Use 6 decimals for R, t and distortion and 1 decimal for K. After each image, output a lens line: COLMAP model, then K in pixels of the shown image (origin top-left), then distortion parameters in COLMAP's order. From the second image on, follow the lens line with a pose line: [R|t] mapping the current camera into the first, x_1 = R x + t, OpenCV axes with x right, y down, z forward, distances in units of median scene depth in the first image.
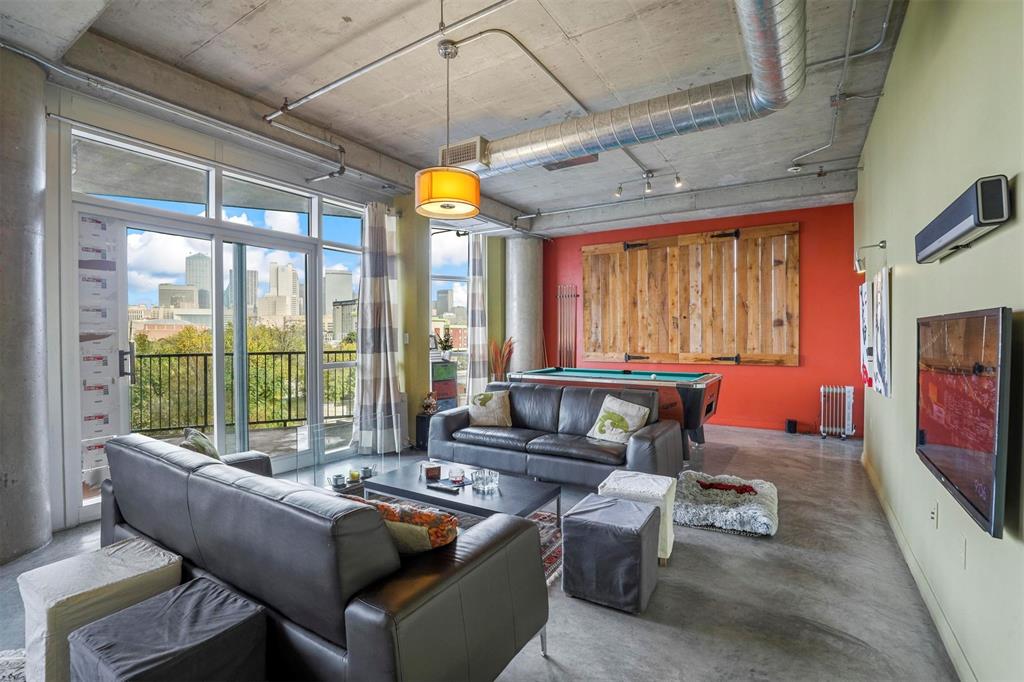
lens RADIAL K [[466.6, 0, 513.1], [0, 466.6, 338.5], [0, 0, 1]] dist [-0.041175, 0.006347]
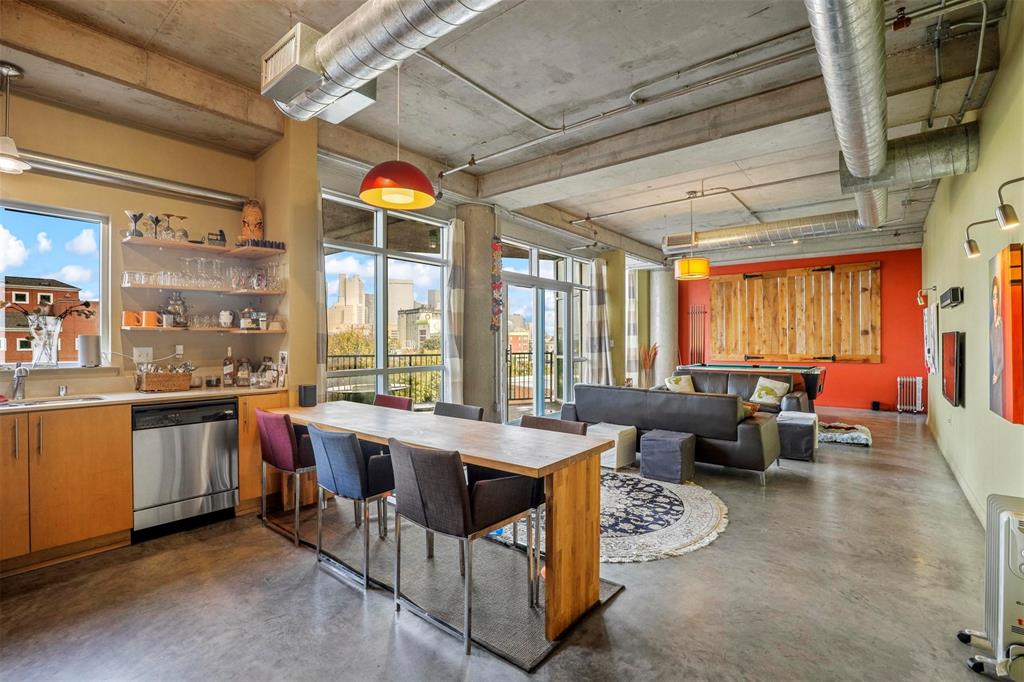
lens RADIAL K [[461.8, 0, 512.0], [0, 461.8, 341.0], [0, 0, 1]] dist [-0.047641, 0.009948]
pose [[0.992255, -0.000719, -0.124219, -0.308837], [-0.000405, 0.999959, -0.009024, 0.004637], [0.124221, 0.009004, 0.992214, -0.475560]]
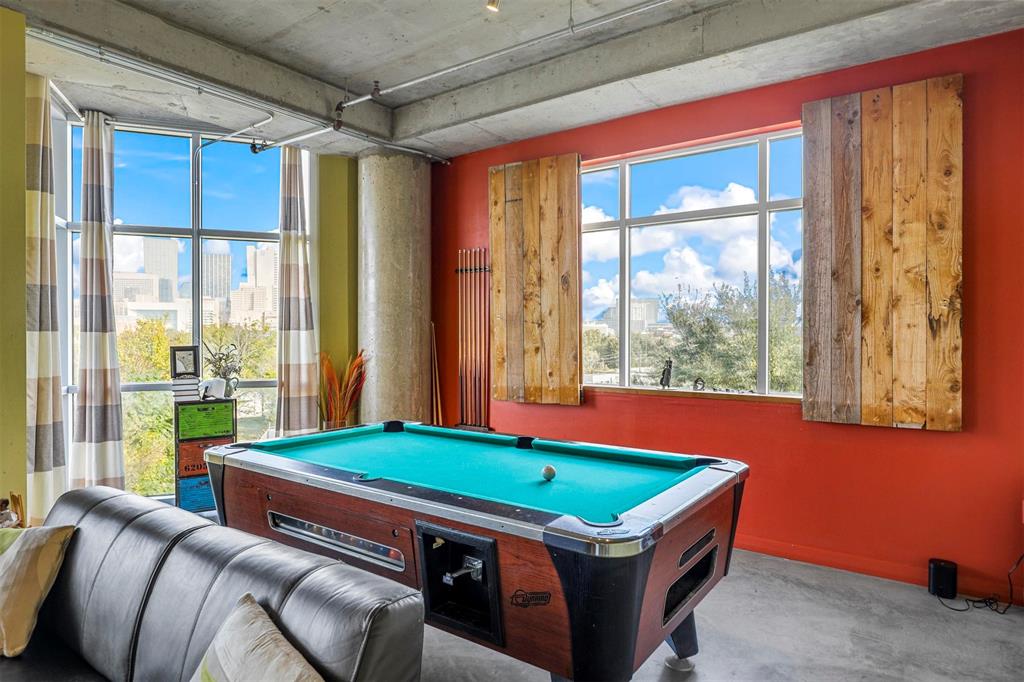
lens RADIAL K [[597.8, 0, 512.1], [0, 597.8, 339.3], [0, 0, 1]] dist [-0.004256, -0.000878]
pose [[0.998141, 0.001133, -0.060938, 0.242655], [-0.001146, 0.999999, -0.000181, -0.017558], [0.060938, 0.000251, 0.998142, 0.423845]]
